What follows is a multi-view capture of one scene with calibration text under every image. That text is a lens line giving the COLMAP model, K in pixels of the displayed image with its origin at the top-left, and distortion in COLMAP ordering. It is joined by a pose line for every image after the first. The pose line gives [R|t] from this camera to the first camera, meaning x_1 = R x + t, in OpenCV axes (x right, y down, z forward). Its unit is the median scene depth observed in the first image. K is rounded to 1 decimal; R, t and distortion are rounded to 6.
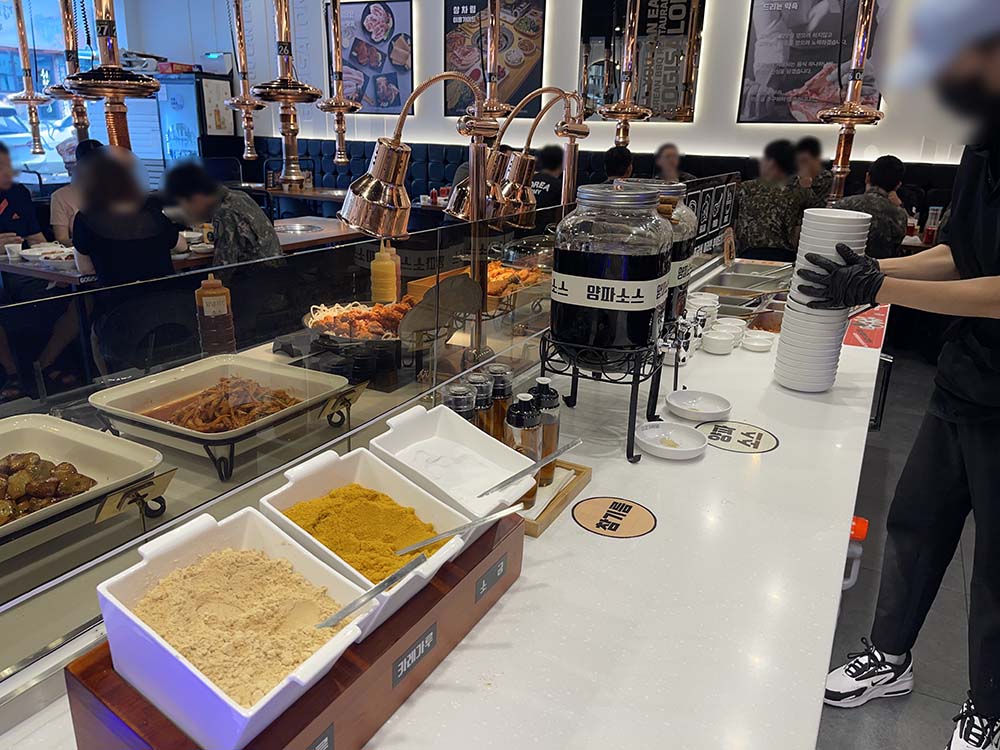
lens RADIAL K [[764.9, 0, 502.5], [0, 764.9, 383.3], [0, 0, 1]] dist [0.079671, -0.099692]
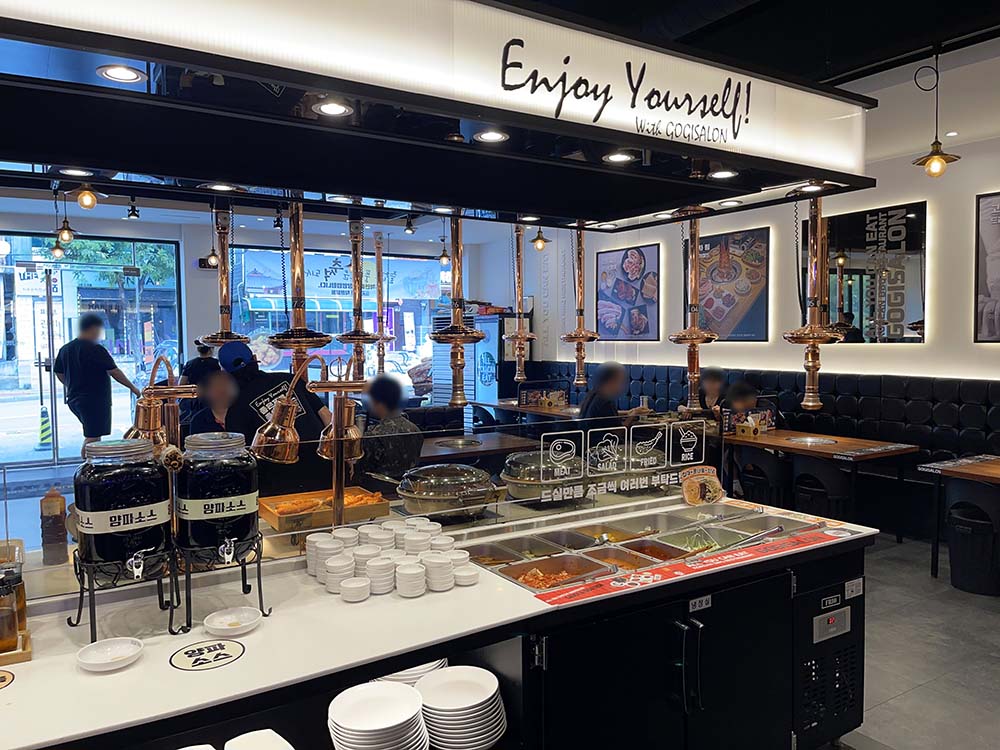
lens RADIAL K [[764.9, 0, 502.5], [0, 764.9, 383.3], [0, 0, 1]] dist [0.079671, -0.099692]
pose [[0.861356, 0.000000, -0.508001, 0.399123], [-0.132558, 0.965355, -0.224763, -0.038133], [0.490401, 0.260940, 0.831515, 0.042334]]
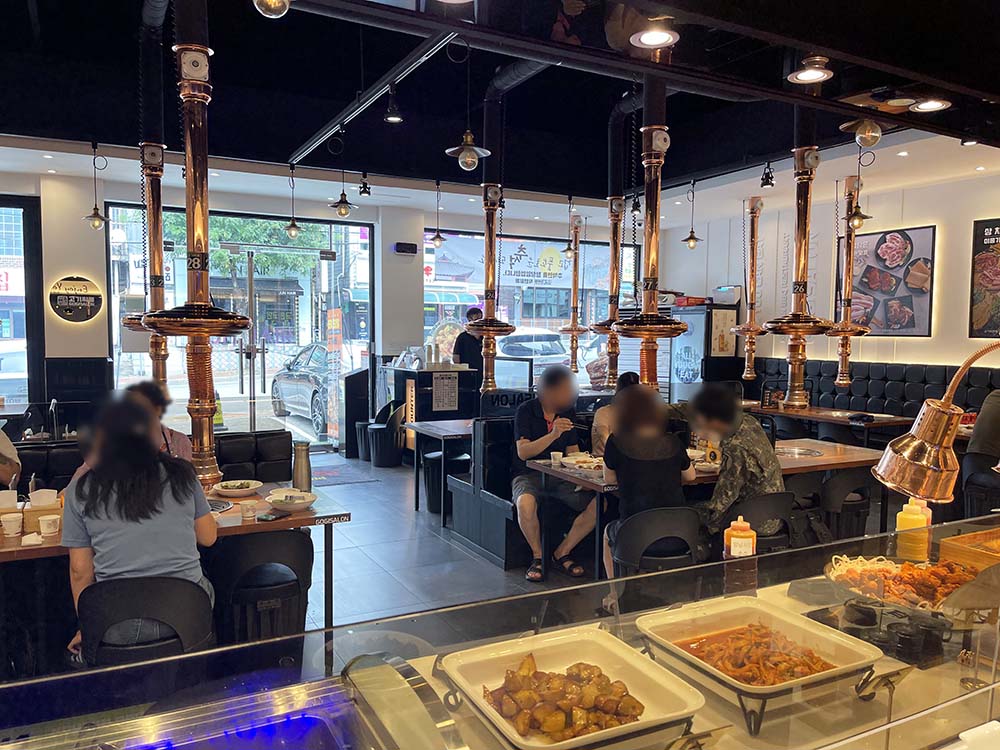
lens RADIAL K [[764.9, 0, 502.5], [0, 764.9, 383.3], [0, 0, 1]] dist [0.079671, -0.099692]
pose [[0.825140, 0.020132, -0.564570, -0.015982], [-0.166759, 0.963513, -0.209368, -0.013444], [0.539755, 0.266905, 0.798390, -0.032227]]
